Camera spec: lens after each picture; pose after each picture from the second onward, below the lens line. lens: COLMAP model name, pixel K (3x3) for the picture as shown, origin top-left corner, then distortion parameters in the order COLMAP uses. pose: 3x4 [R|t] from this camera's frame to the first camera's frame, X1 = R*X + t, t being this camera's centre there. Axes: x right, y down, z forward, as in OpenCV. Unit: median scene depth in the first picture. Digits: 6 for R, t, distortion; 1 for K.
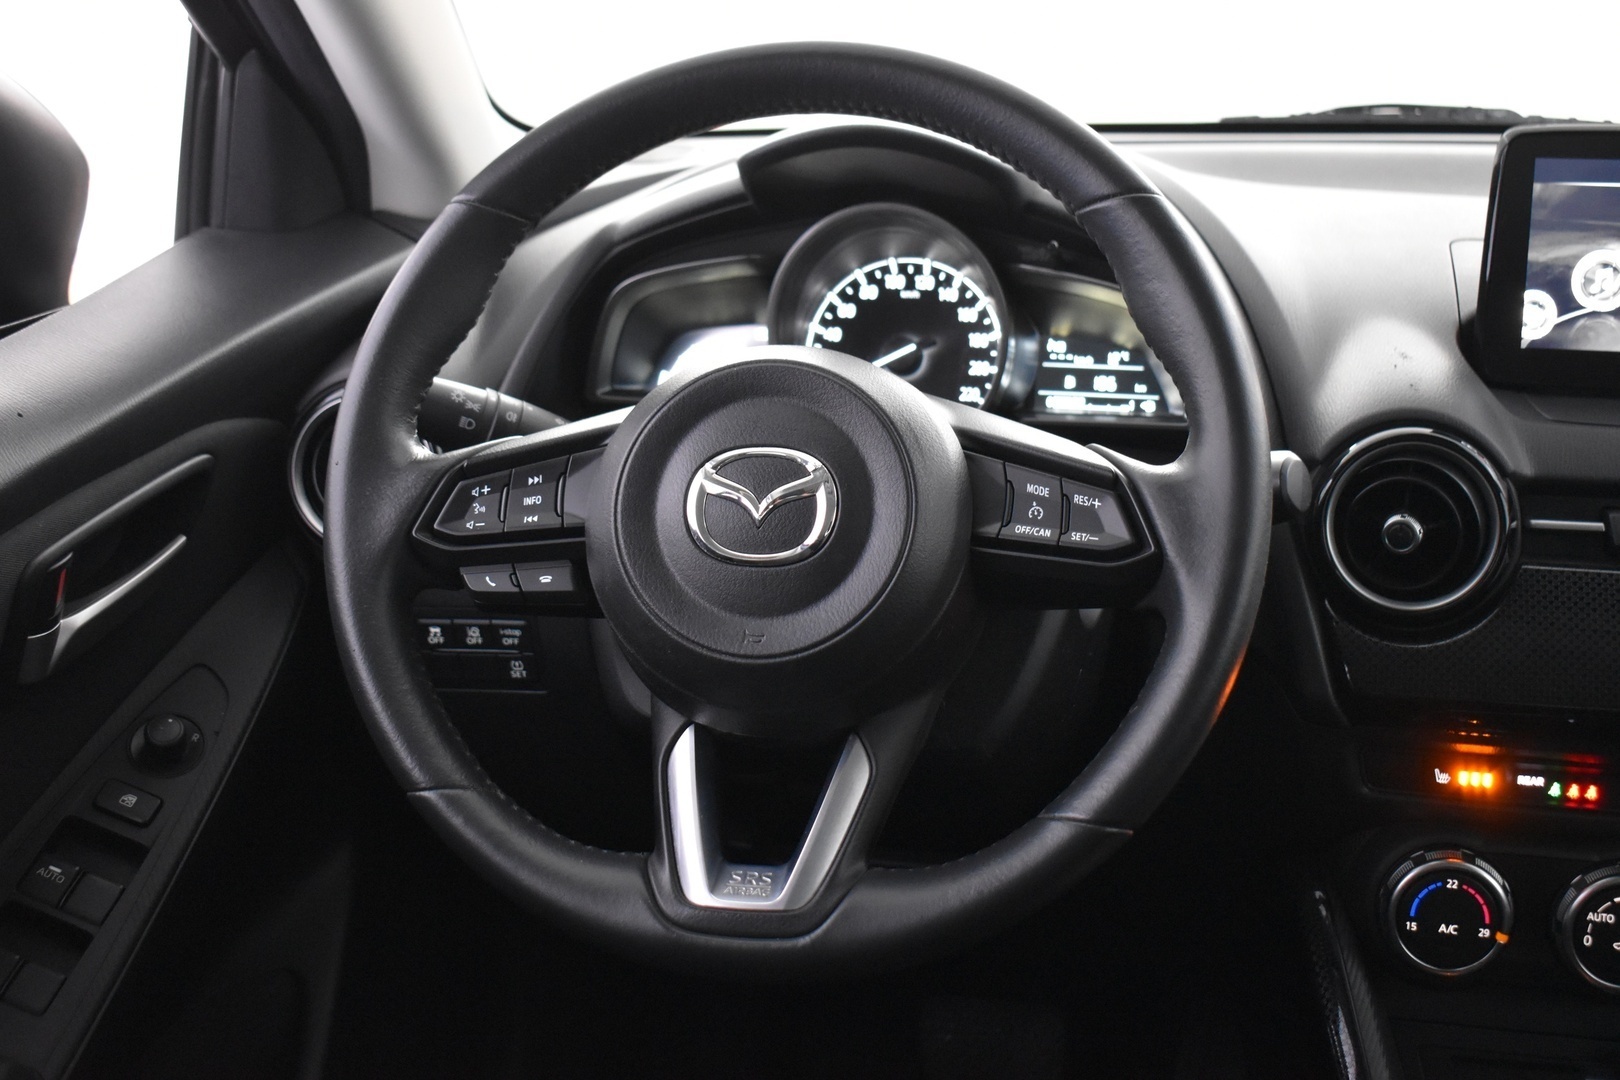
lens RADIAL K [[2041.7, 0, 815.8], [0, 2041.7, 526.9], [0, 0, 1]] dist [-0.060009, 0.000000]
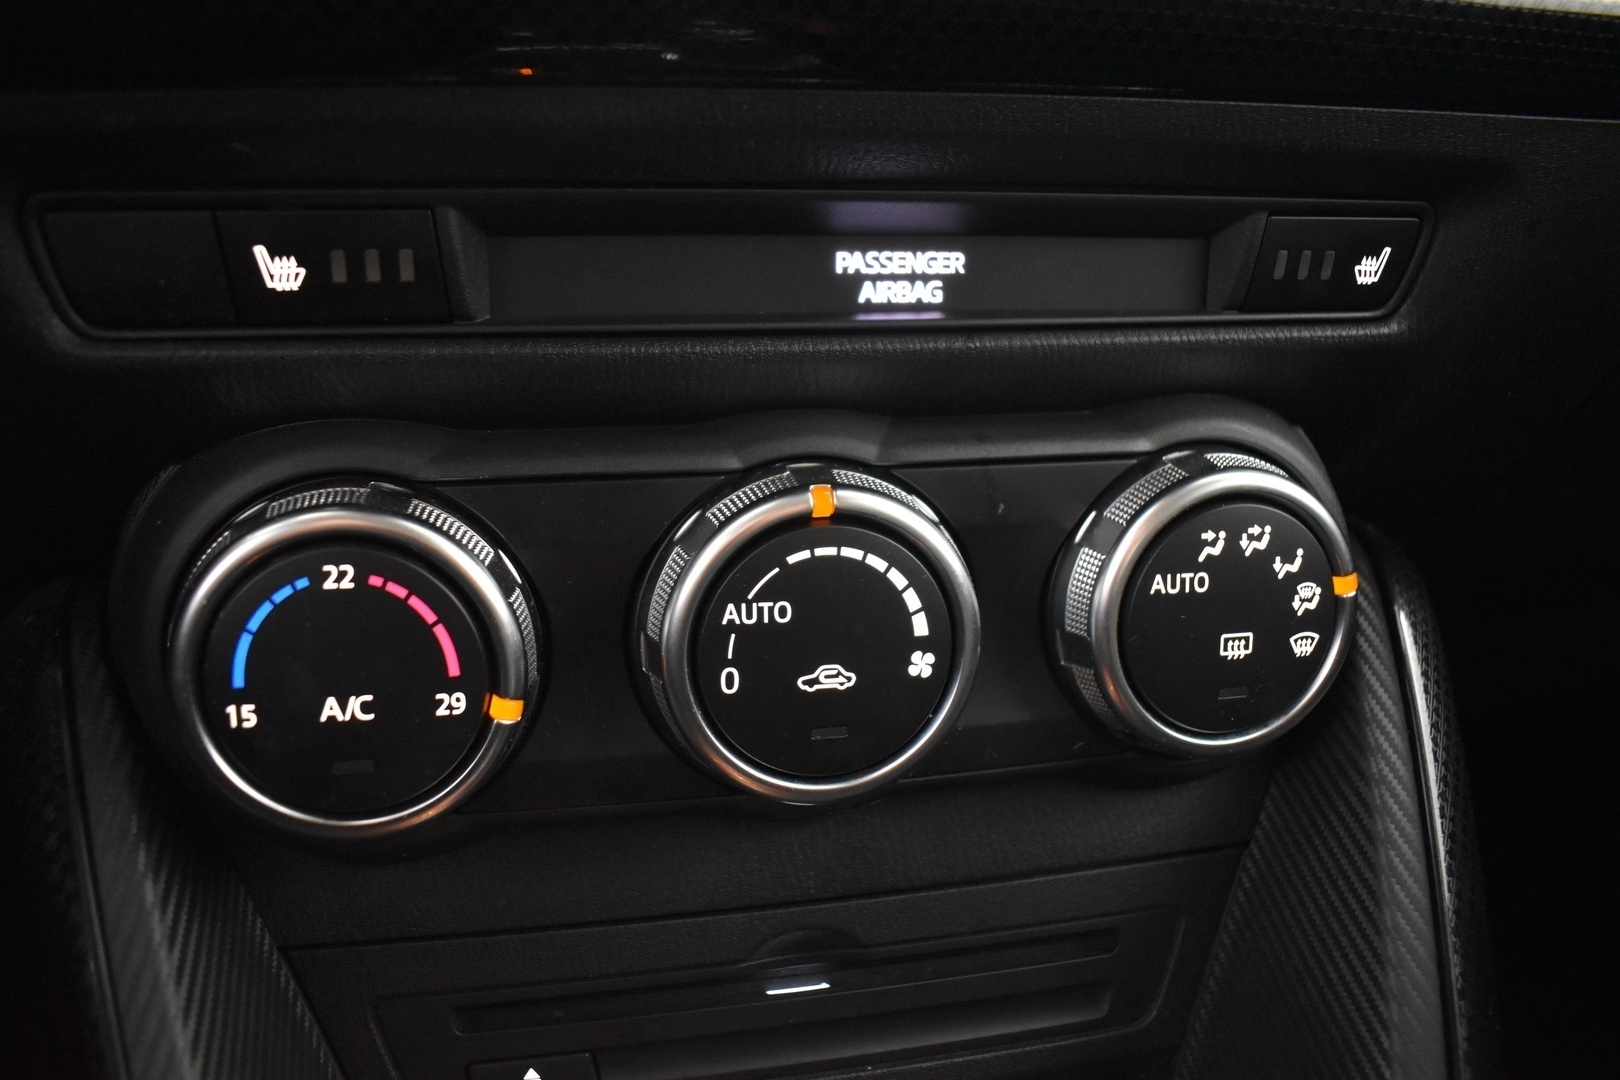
lens RADIAL K [[1259.3, 0, 813.0], [0, 1259.3, 533.3], [0, 0, 1]] dist [-0.098963, 0.018944]
pose [[0.904580, -0.113967, 0.410789, 0.314371], [0.087682, 0.992740, 0.082340, 0.165578], [-0.417190, -0.038465, 0.908005, 0.810776]]
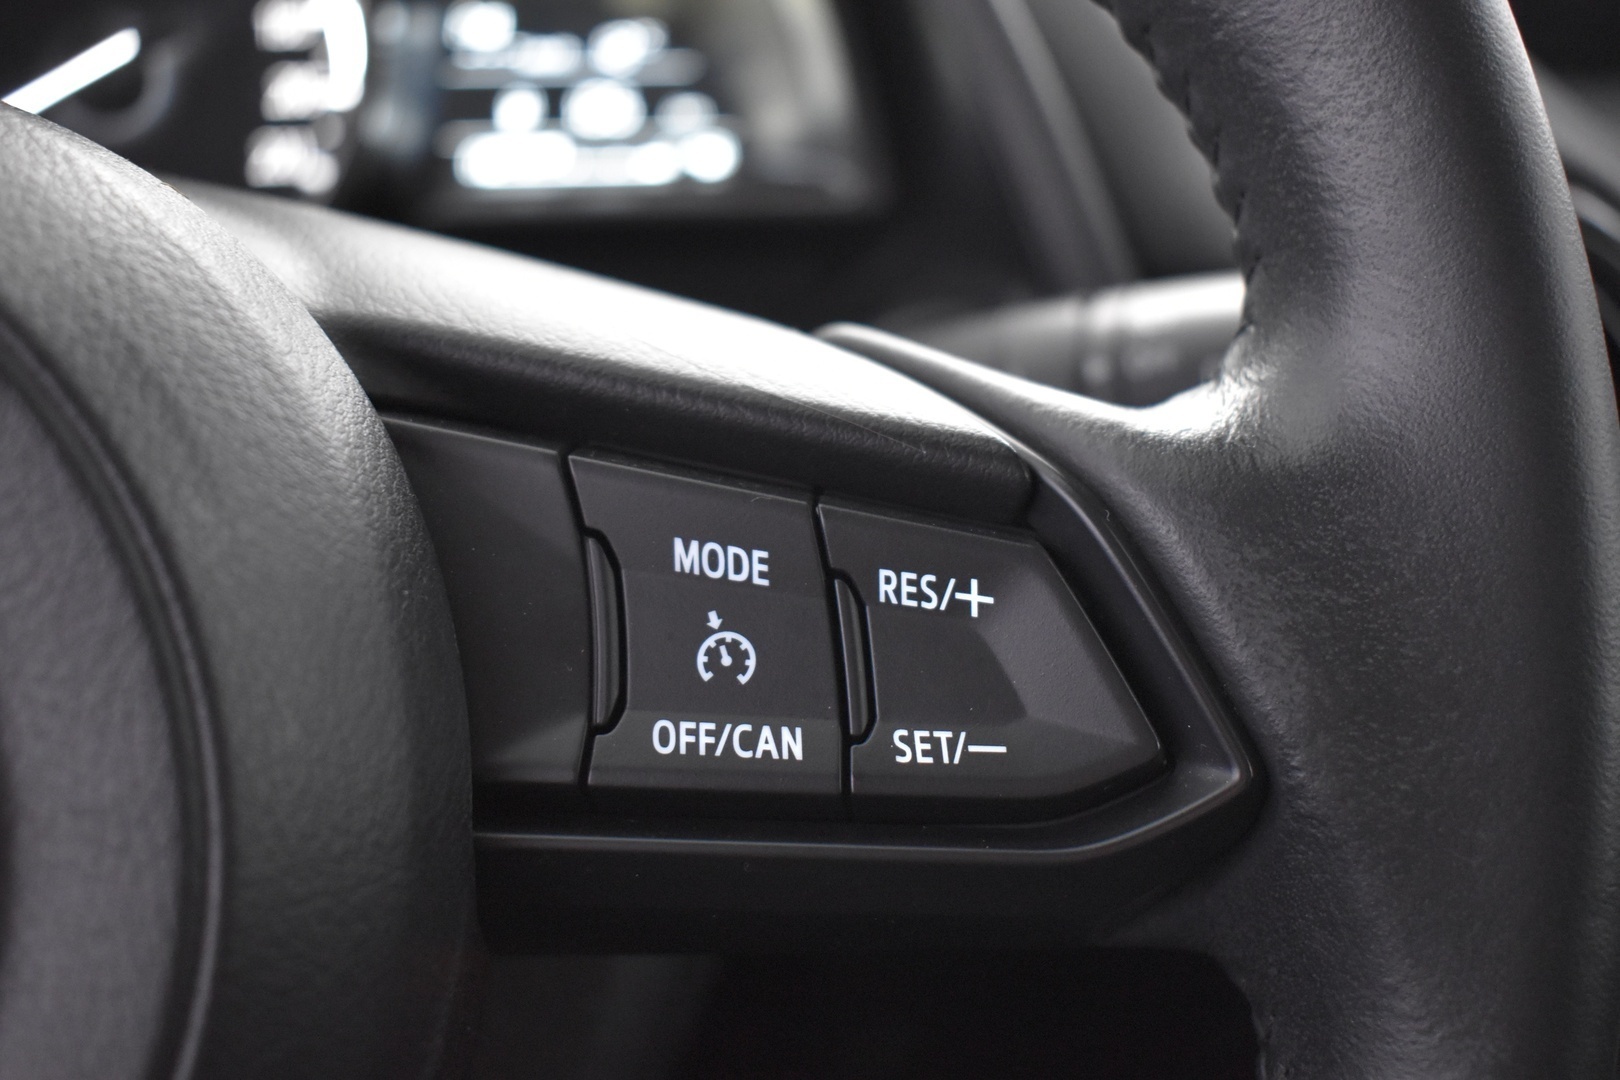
lens RADIAL K [[2041.7, 0, 800.9], [0, 2041.7, 543.6], [0, 0, 1]] dist [-0.060009, 0.000000]
pose [[0.935799, -0.132736, 0.326589, 0.034392], [0.085730, 0.984283, 0.154395, -0.050179], [-0.341950, -0.116484, 0.932471, 0.682242]]
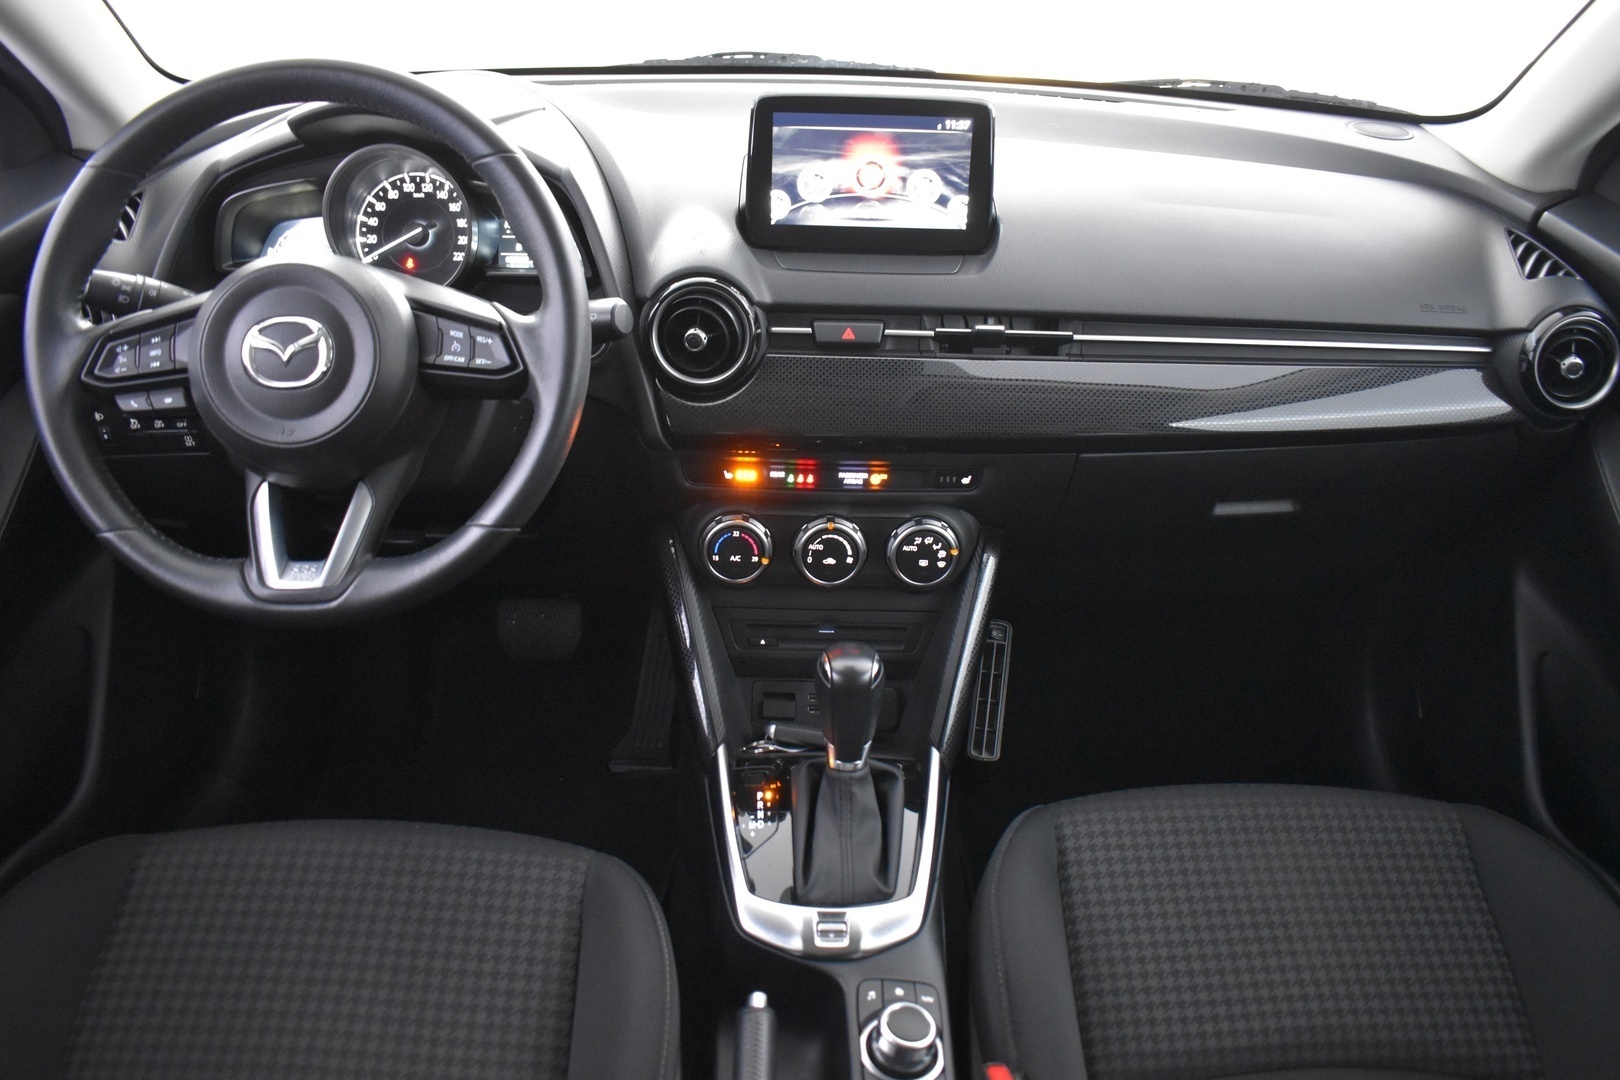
lens RADIAL K [[1259.3, 0, 798.7], [0, 1259.3, 548.9], [0, 0, 1]] dist [-0.098963, 0.018944]
pose [[0.973936, -0.076234, 0.213629, 0.133876], [0.029081, 0.976023, 0.215717, -0.052444], [-0.224951, -0.203881, 0.952801, -0.084289]]
